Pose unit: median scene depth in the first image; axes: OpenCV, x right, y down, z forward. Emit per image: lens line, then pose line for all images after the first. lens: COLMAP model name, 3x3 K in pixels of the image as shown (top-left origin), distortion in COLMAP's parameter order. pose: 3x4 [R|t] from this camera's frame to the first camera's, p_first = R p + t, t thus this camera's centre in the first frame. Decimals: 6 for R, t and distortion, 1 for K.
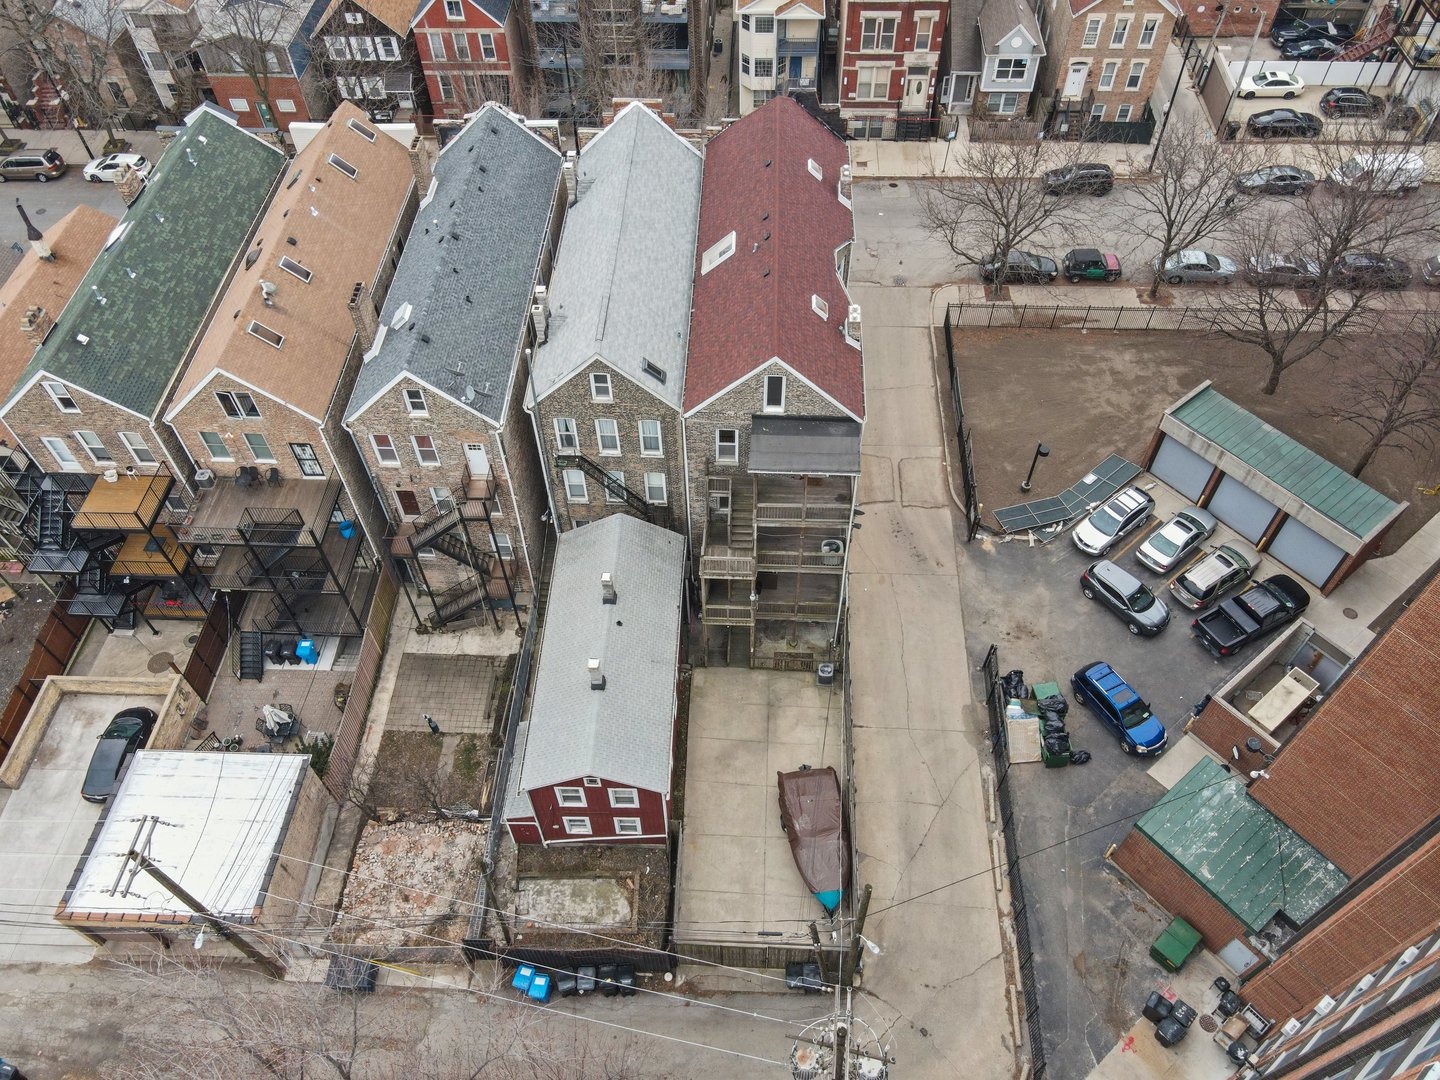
lens RADIAL K [[1062.4, 0, 712.7], [0, 1062.4, 551.7], [0, 0, 1]] dist [0.013015, 0.006361]
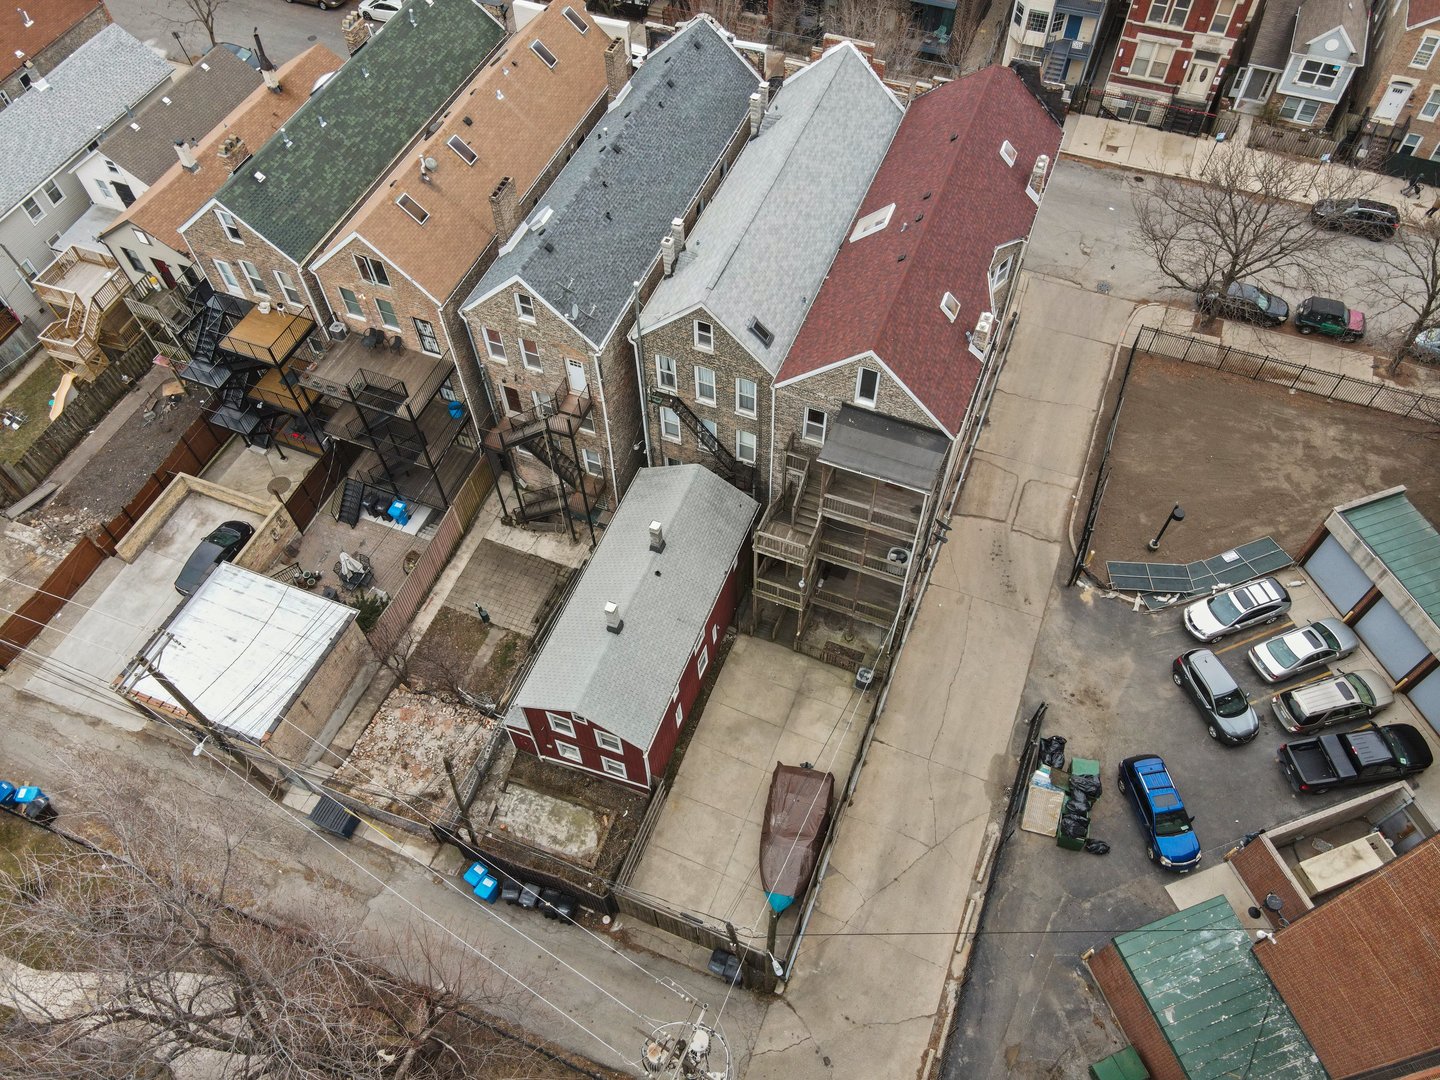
lens RADIAL K [[1062.4, 0, 710.3], [0, 1062.4, 550.8], [0, 0, 1]] dist [0.013015, 0.006361]
pose [[0.943317, 0.273498, -0.188021, 0.126828], [-0.257904, 0.960621, 0.103408, -0.062103], [0.208898, -0.049055, 0.976706, 0.034571]]
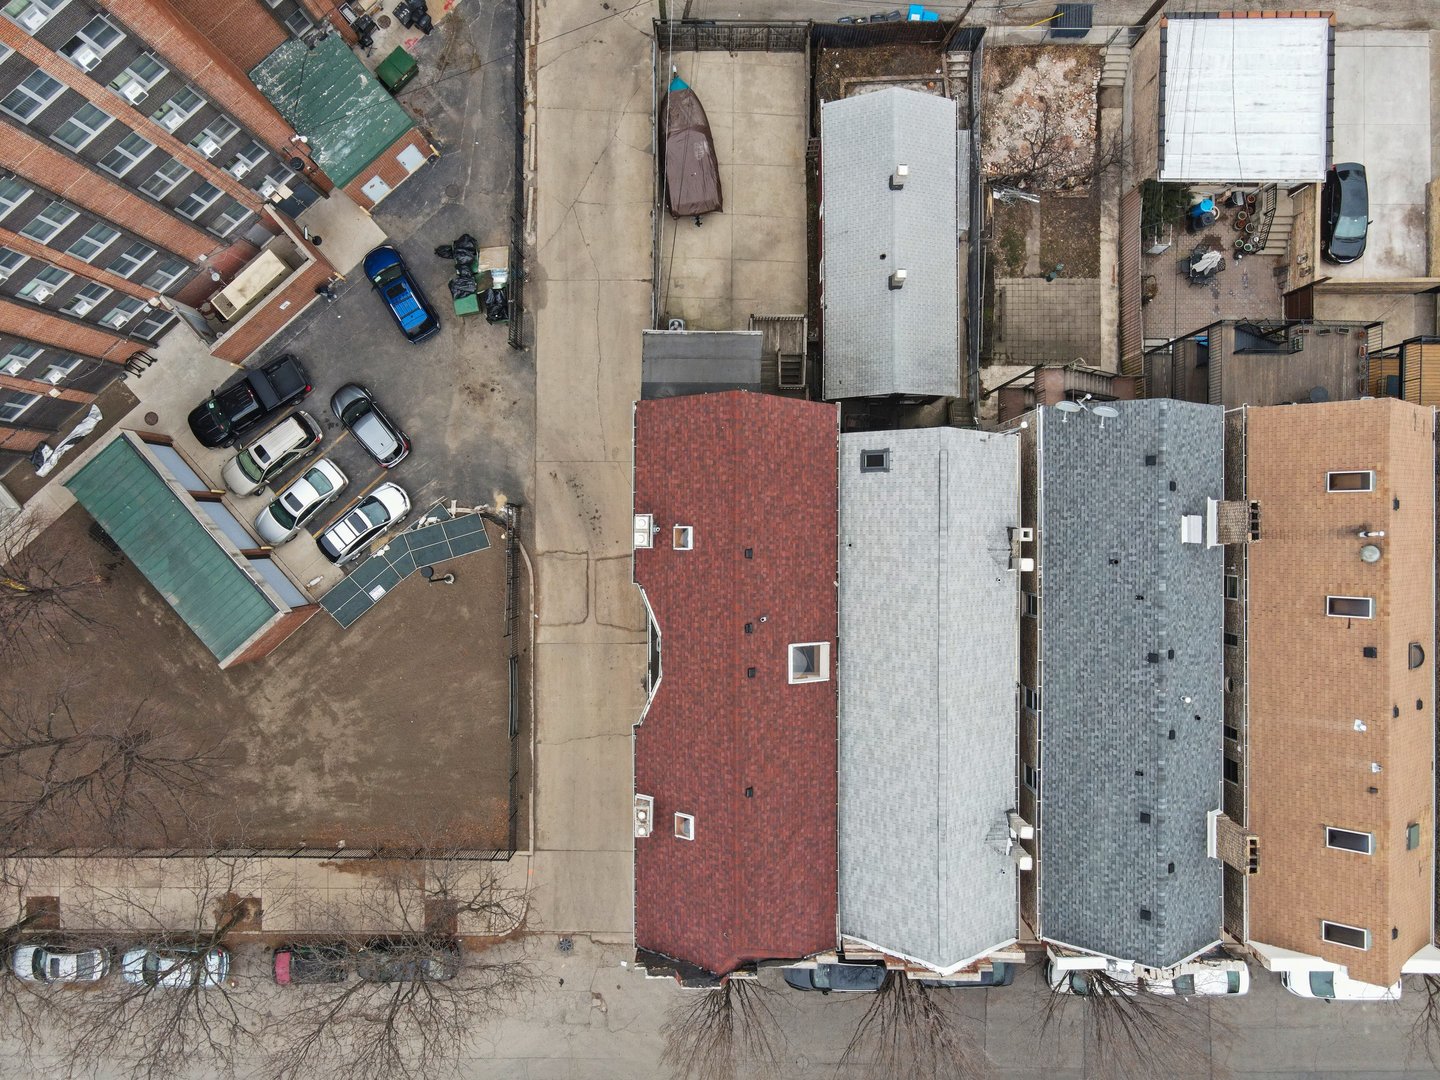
lens RADIAL K [[1062.4, 0, 718.9], [0, 1062.4, 538.7], [0, 0, 1]] dist [0.013015, 0.006361]
pose [[-0.998653, 0.042593, 0.029626, 0.044483], [-0.015617, -0.791309, 0.611217, -0.686164], [0.049477, 0.609931, 0.790908, 0.322827]]
